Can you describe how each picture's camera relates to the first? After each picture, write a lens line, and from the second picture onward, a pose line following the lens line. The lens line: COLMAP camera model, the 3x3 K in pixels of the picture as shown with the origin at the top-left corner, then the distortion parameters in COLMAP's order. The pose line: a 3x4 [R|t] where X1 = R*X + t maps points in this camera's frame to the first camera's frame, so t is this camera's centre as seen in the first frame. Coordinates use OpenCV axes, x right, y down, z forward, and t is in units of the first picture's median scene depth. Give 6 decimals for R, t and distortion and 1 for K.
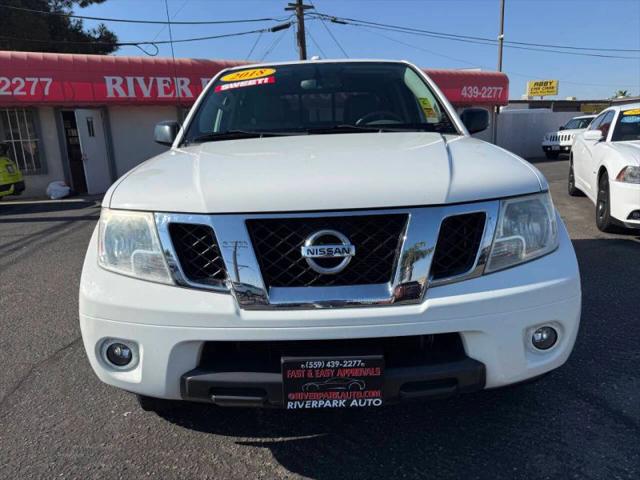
lens RADIAL K [[450.9, 0, 320.8], [0, 450.9, 239.5], [0, 0, 1]] dist [0.037997, -0.048821]
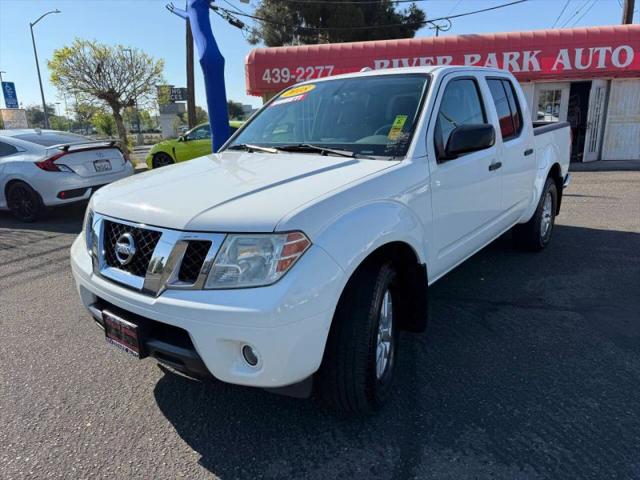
lens RADIAL K [[458.0, 0, 324.7], [0, 458.0, 243.7], [0, 0, 1]] dist [0.005636, -0.005281]
pose [[0.782591, 0.178309, -0.596454, 0.193520], [-0.134591, 0.983905, 0.117544, -0.034662], [0.607813, -0.011712, 0.793994, 0.026571]]
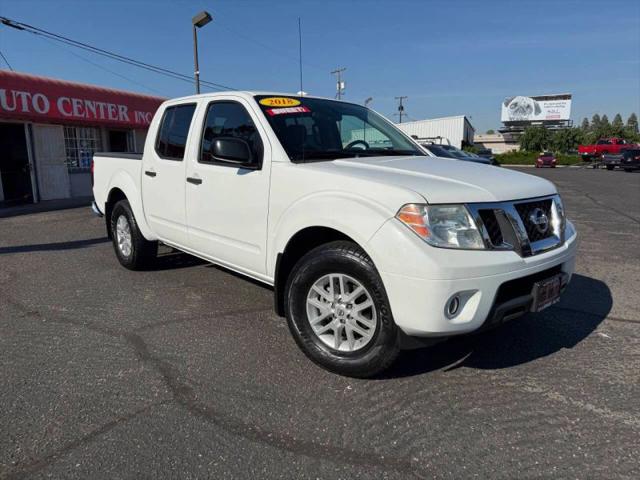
lens RADIAL K [[450.9, 0, 320.8], [0, 450.9, 239.5], [0, 0, 1]] dist [0.037997, -0.048821]
pose [[0.747655, -0.083949, 0.658760, -0.247255], [0.121431, 0.992535, -0.011334, 0.002295], [-0.652891, 0.088468, 0.752268, 0.028871]]
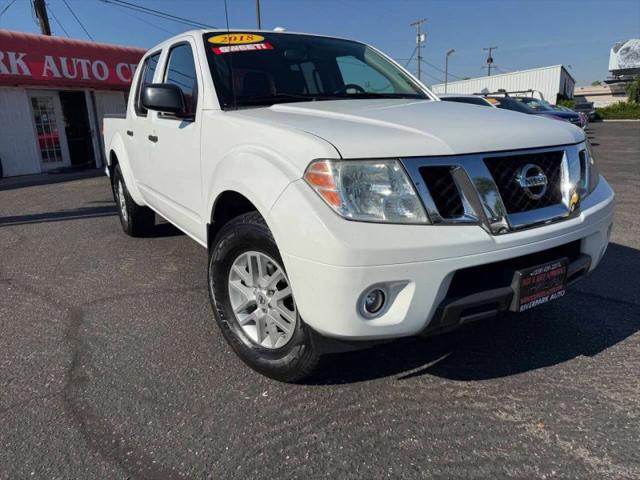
lens RADIAL K [[451.4, 0, 316.6], [0, 451.4, 241.7], [0, 0, 1]] dist [0.031933, -0.041540]
pose [[0.856085, -0.123148, 0.501950, -0.155577], [0.113322, 0.992291, 0.050175, 0.008204], [-0.504259, 0.013928, 0.863440, 0.028881]]
